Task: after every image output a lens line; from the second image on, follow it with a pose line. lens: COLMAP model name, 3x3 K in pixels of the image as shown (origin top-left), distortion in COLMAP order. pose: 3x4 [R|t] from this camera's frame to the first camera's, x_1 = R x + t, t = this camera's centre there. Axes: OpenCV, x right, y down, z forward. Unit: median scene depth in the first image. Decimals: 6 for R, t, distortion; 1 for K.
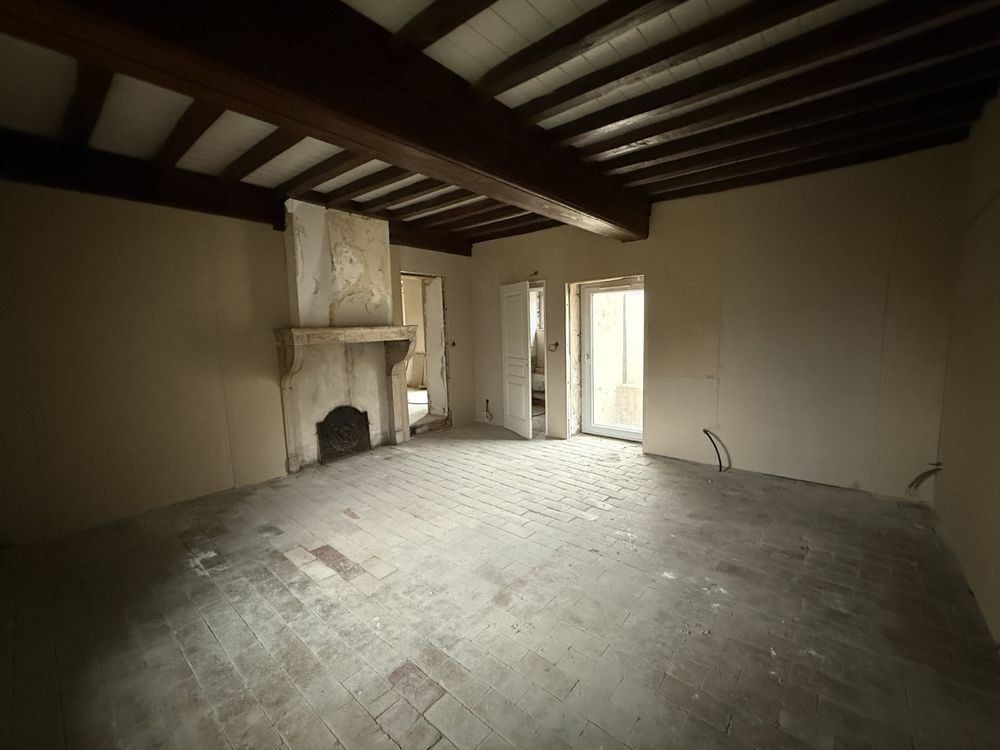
lens RADIAL K [[399.7, 0, 492.9], [0, 399.7, 371.1], [0, 0, 1]] dist [-0.000867, 0.000925]
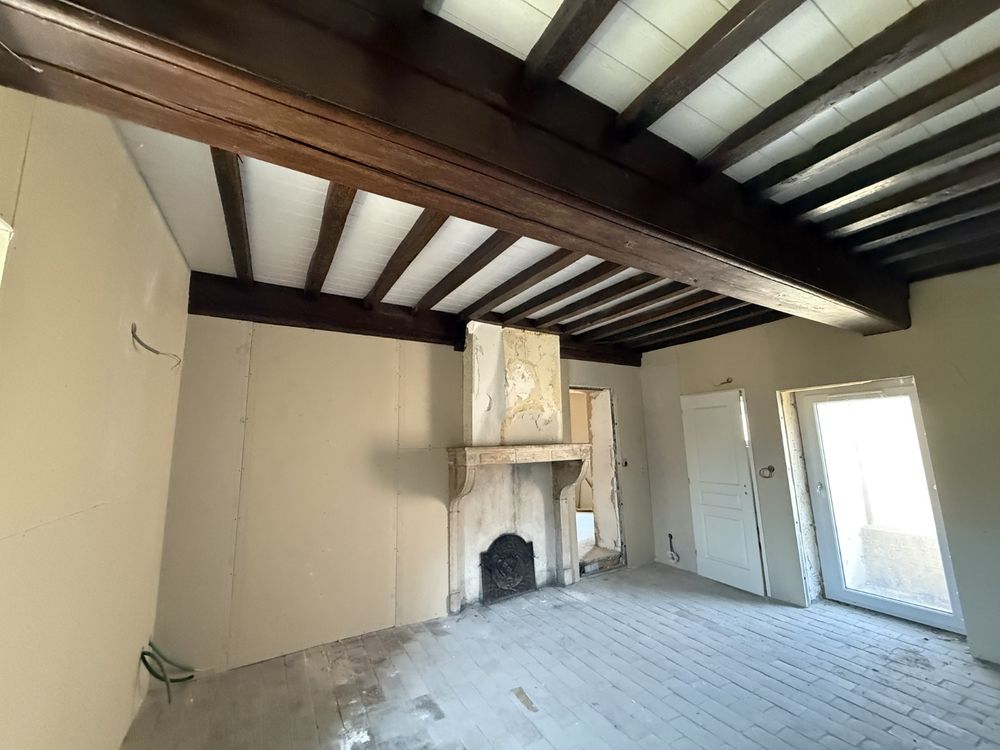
lens RADIAL K [[399.7, 0, 503.6], [0, 399.7, 376.1], [0, 0, 1]] dist [-0.000867, 0.000925]
pose [[0.944459, -0.047562, -0.325169, -0.085891], [-0.040279, 0.965257, -0.258178, -0.024681], [0.326151, 0.256936, 0.909731, 0.104737]]
